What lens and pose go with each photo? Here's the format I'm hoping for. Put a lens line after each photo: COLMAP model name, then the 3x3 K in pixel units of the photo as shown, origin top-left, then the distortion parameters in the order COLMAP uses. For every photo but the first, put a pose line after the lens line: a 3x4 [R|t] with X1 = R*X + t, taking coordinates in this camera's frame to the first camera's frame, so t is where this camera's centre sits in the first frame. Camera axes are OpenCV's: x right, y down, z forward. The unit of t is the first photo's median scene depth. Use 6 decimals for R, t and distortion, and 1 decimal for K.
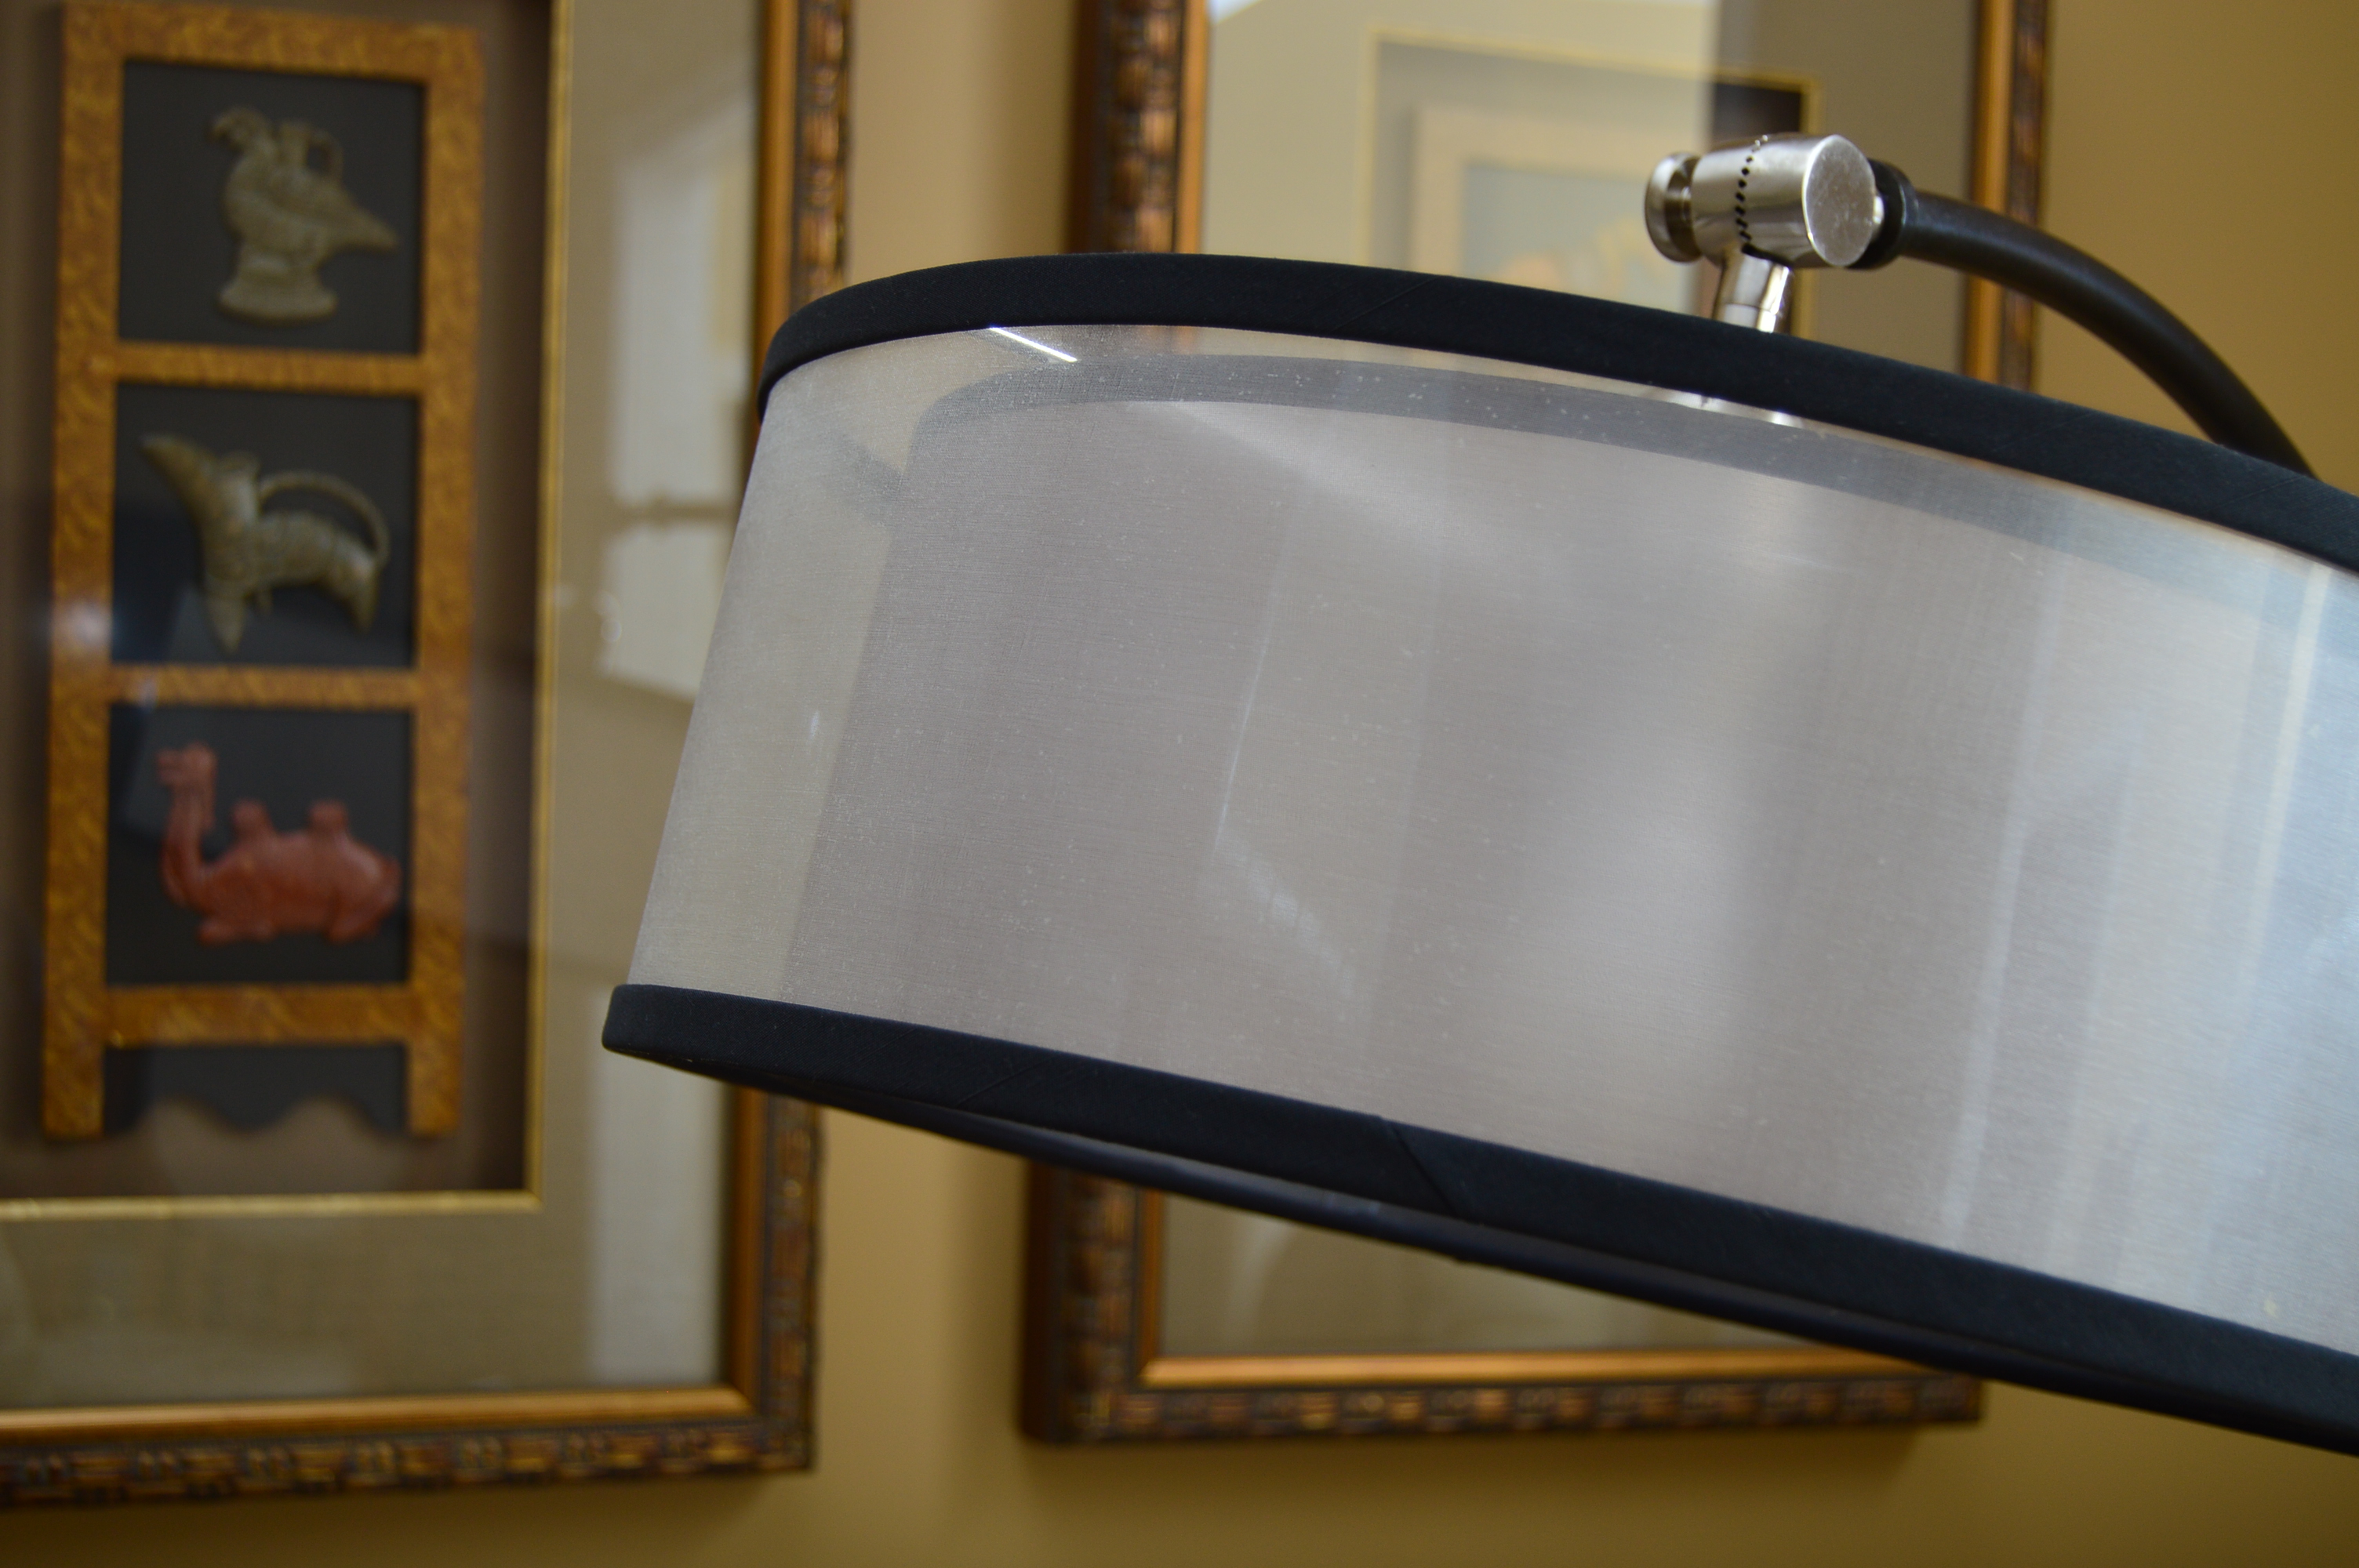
lens RADIAL K [[3621.2, 0, 1183.8], [0, 3621.2, 816.2], [0, 0, 1]] dist [-0.010019, -0.059875]
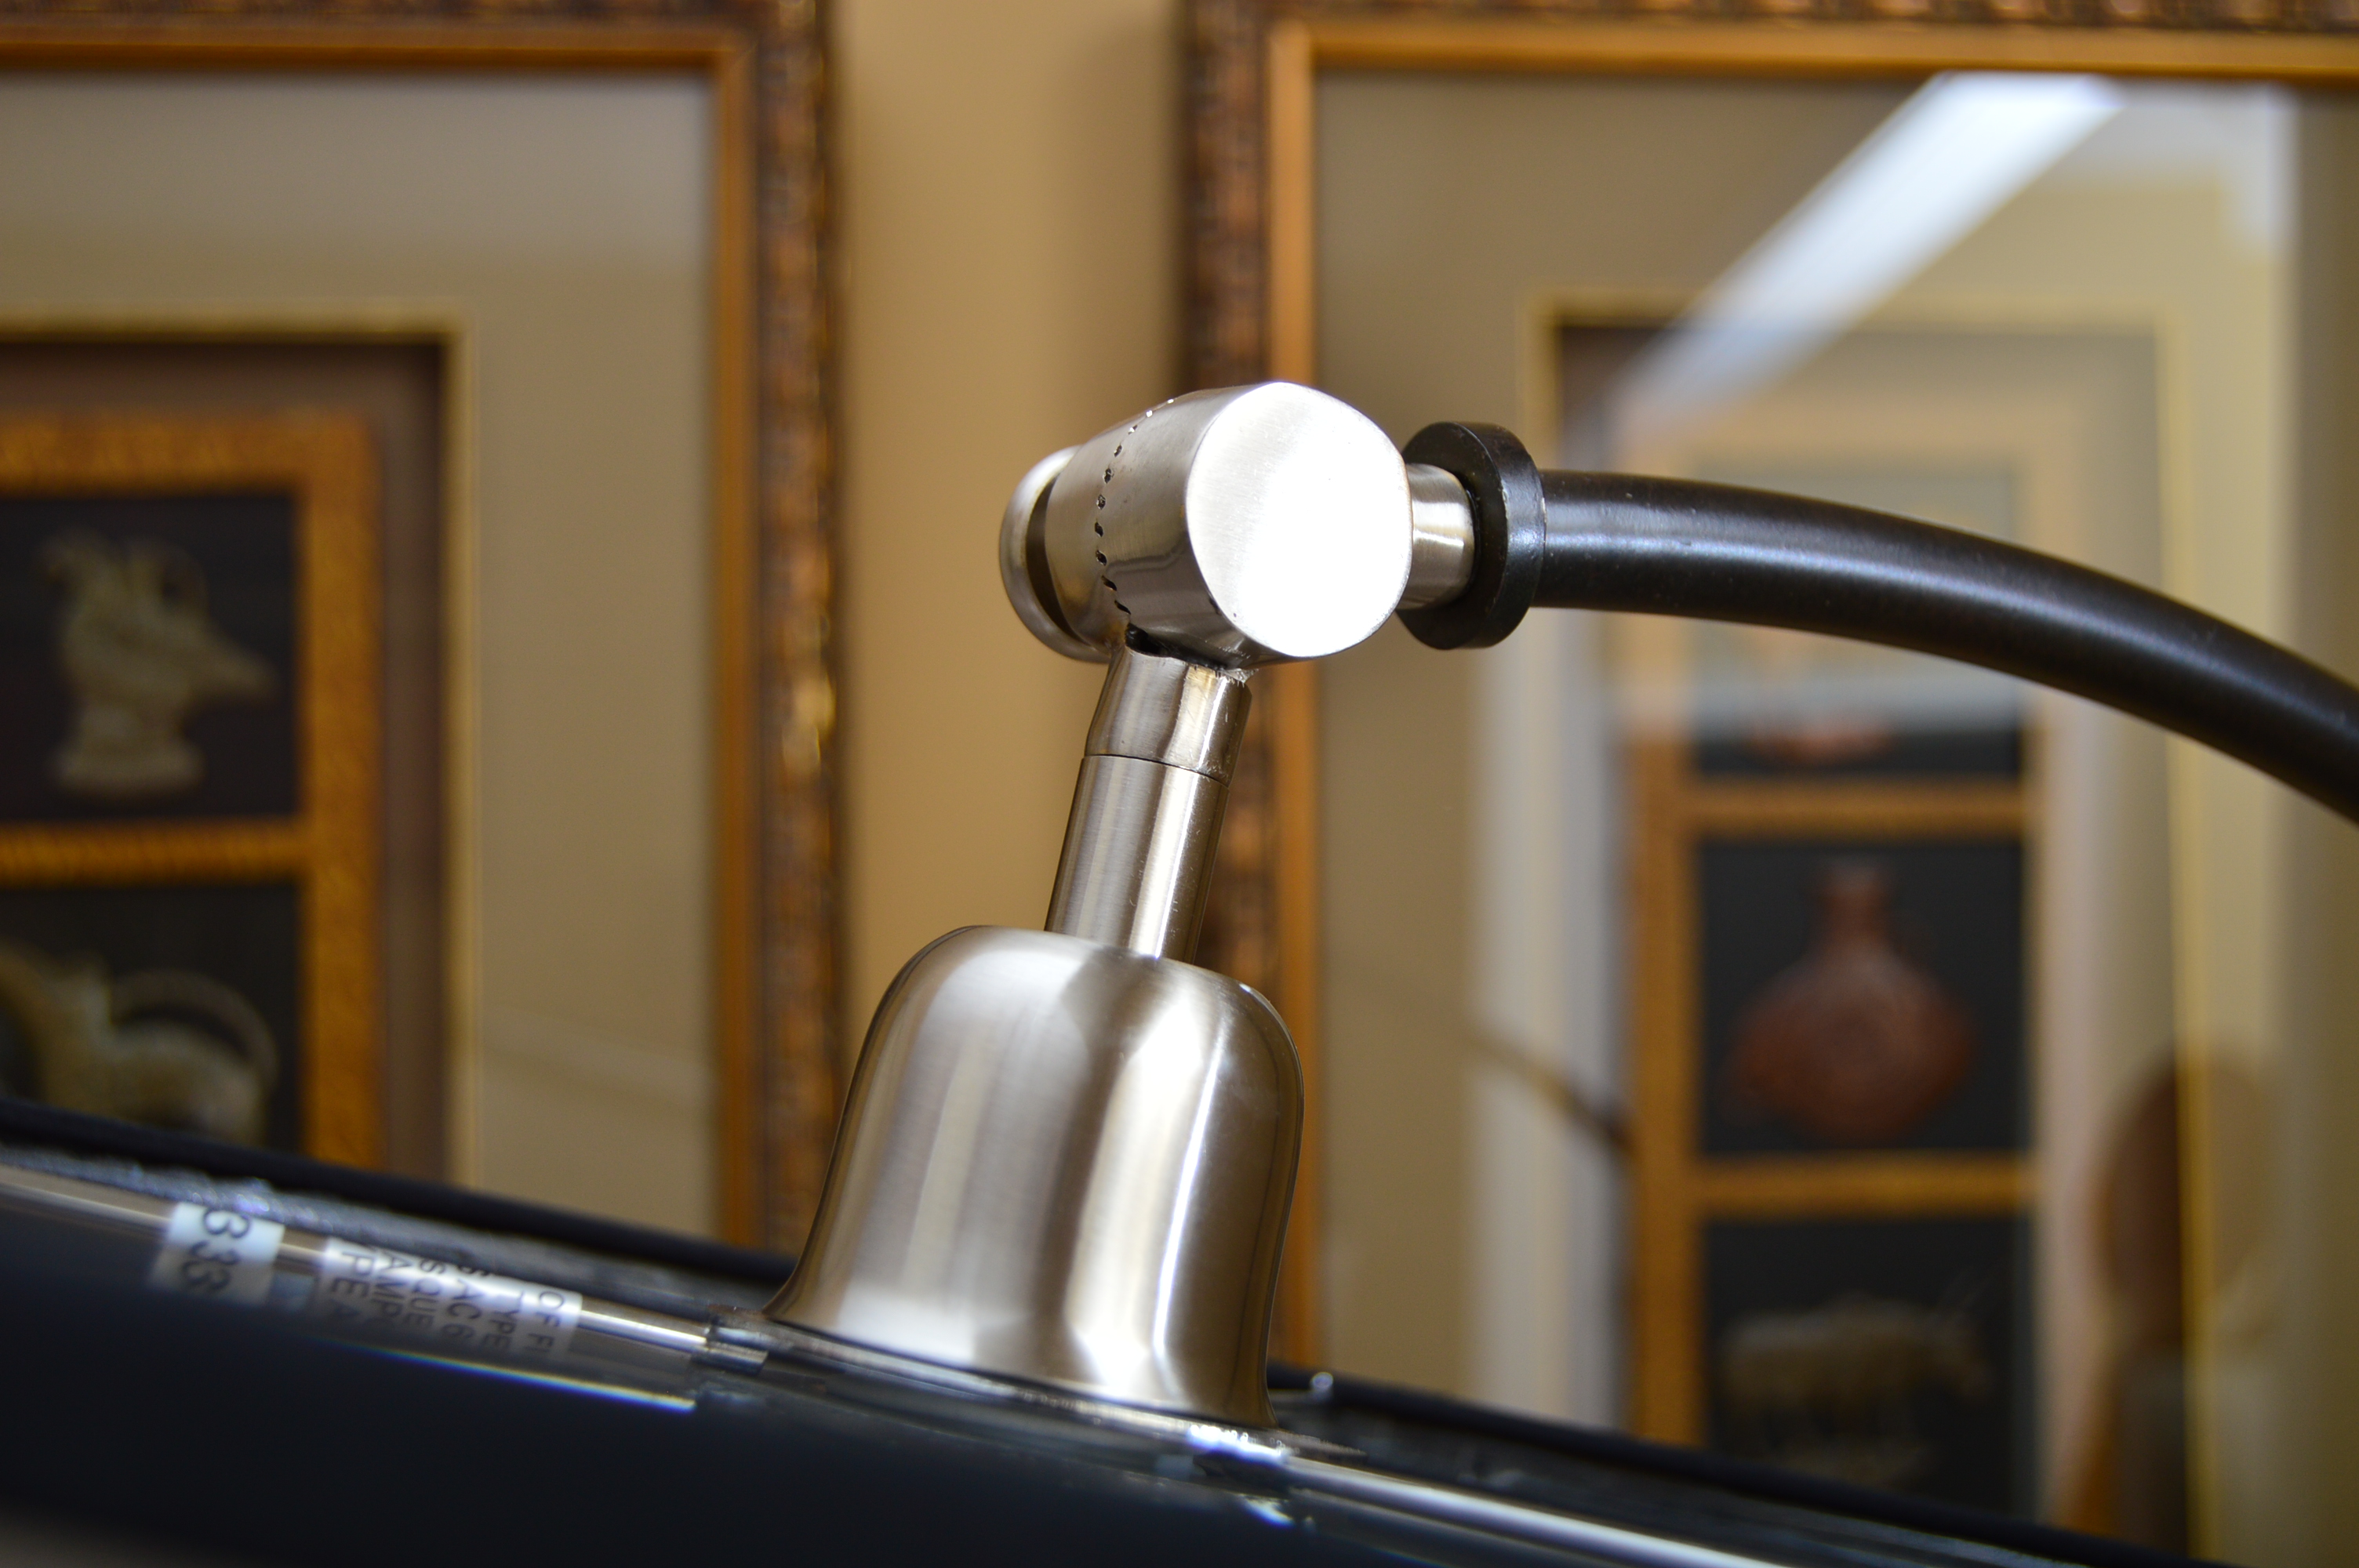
lens RADIAL K [[3280.6, 0, 1179.5], [0, 3280.6, 784.0], [0, 0, 1]] dist [-0.028212, -0.043821]
pose [[0.966495, -0.065781, -0.248115, 0.159654], [0.042510, 0.994276, -0.098018, -0.057264], [0.253143, 0.084186, 0.963759, 0.354805]]
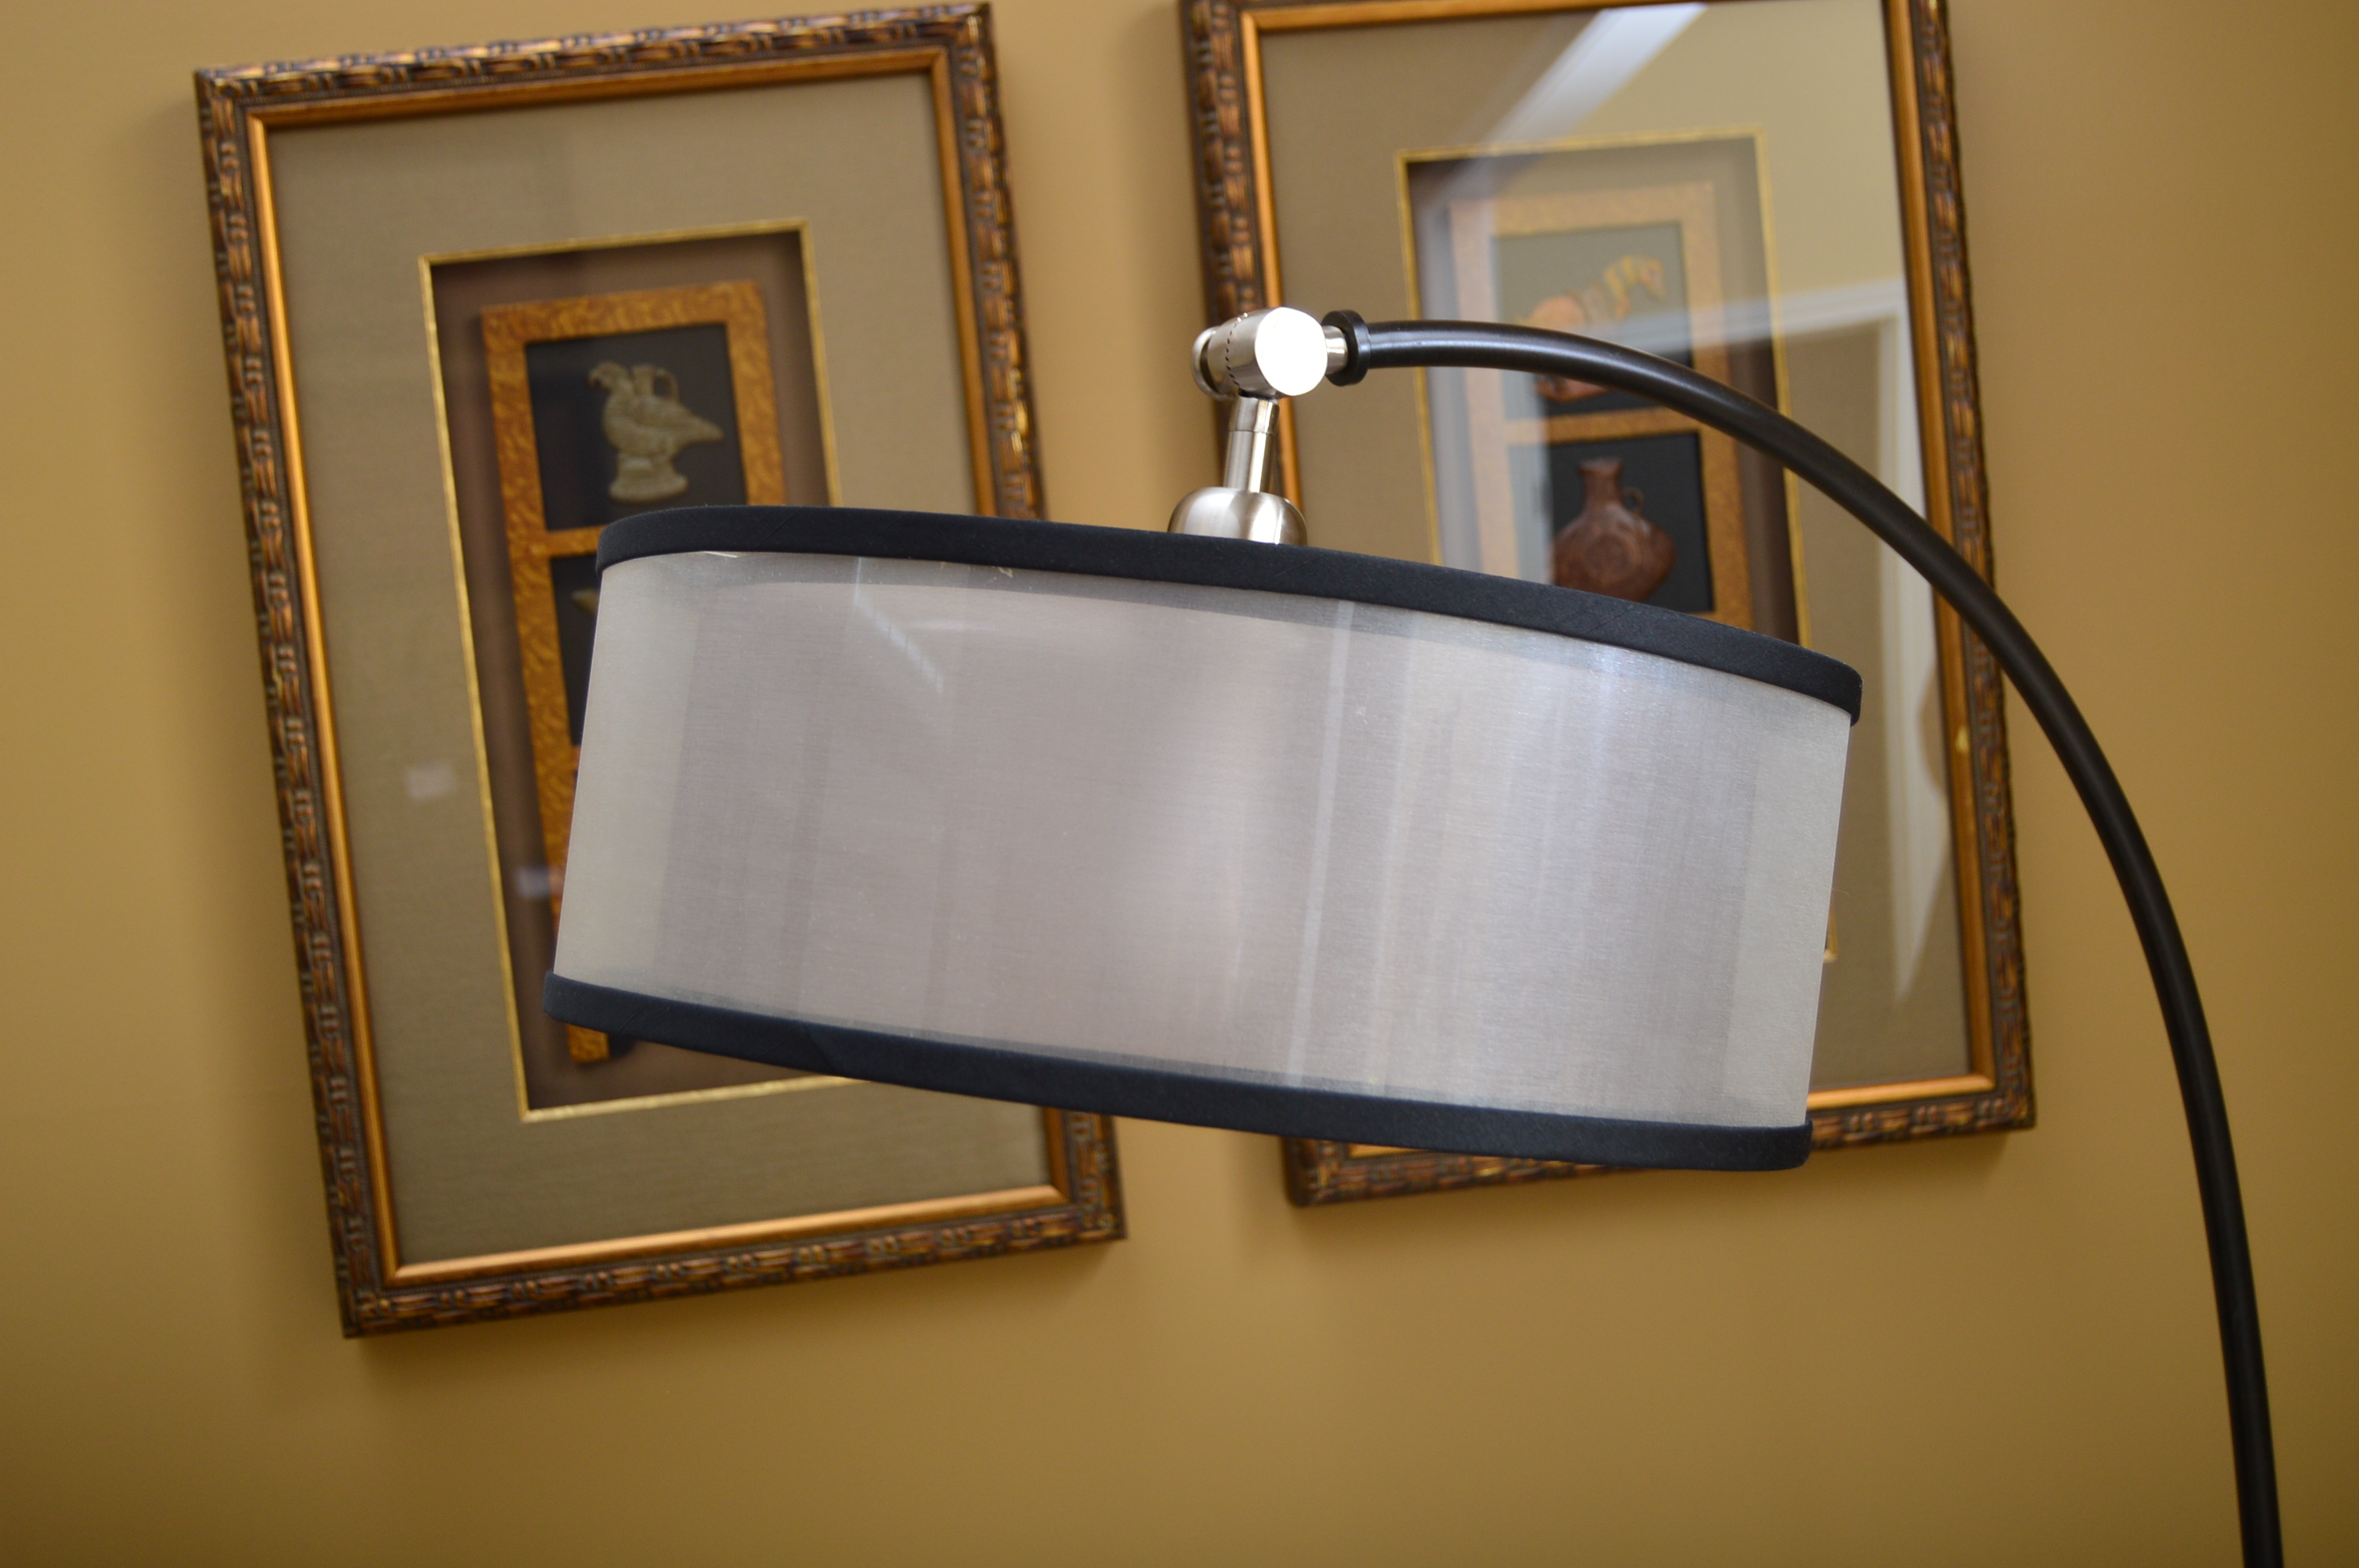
lens RADIAL K [[2758.6, 0, 1179.5], [0, 2758.6, 784.0], [0, 0, 1]] dist [-0.026822, -0.036438]
pose [[0.957169, -0.120157, -0.263418, 0.240689], [0.130051, 0.991298, 0.020385, -0.016885], [0.258677, -0.053770, 0.964466, -0.037681]]
